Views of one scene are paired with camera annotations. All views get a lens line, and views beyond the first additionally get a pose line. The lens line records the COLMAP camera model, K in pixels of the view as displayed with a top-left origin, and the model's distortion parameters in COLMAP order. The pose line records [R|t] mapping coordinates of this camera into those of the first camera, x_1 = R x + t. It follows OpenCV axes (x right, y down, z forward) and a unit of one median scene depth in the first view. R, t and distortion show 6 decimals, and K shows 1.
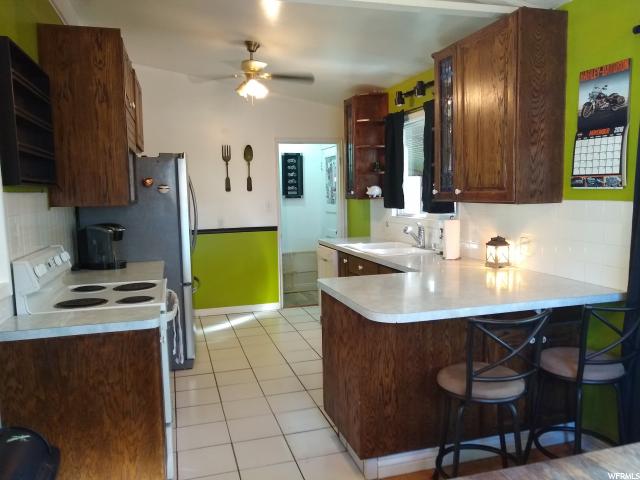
lens RADIAL K [[508.7, 0, 320.0], [0, 508.7, 240.0], [0, 0, 1]] dist [0.001957, 0.002229]
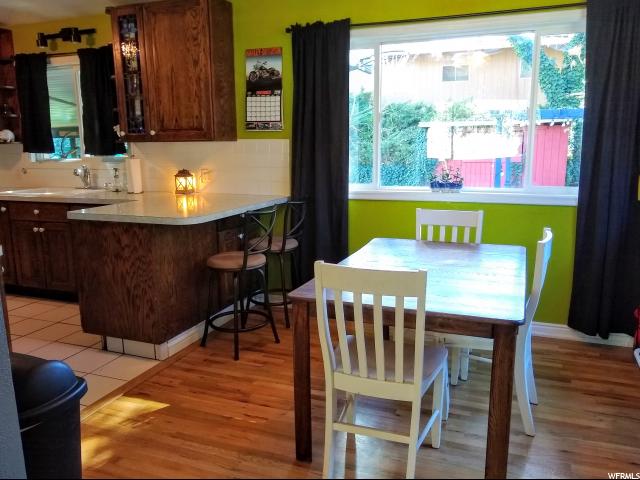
lens RADIAL K [[519.1, 0, 320.0], [0, 519.1, 240.0], [0, 0, 1]] dist [-0.005987, 0.005920]
pose [[0.614884, -0.133125, 0.777300, -0.469487], [0.075256, 0.991056, 0.110202, 0.050025], [-0.785019, -0.009265, 0.619403, -0.069824]]
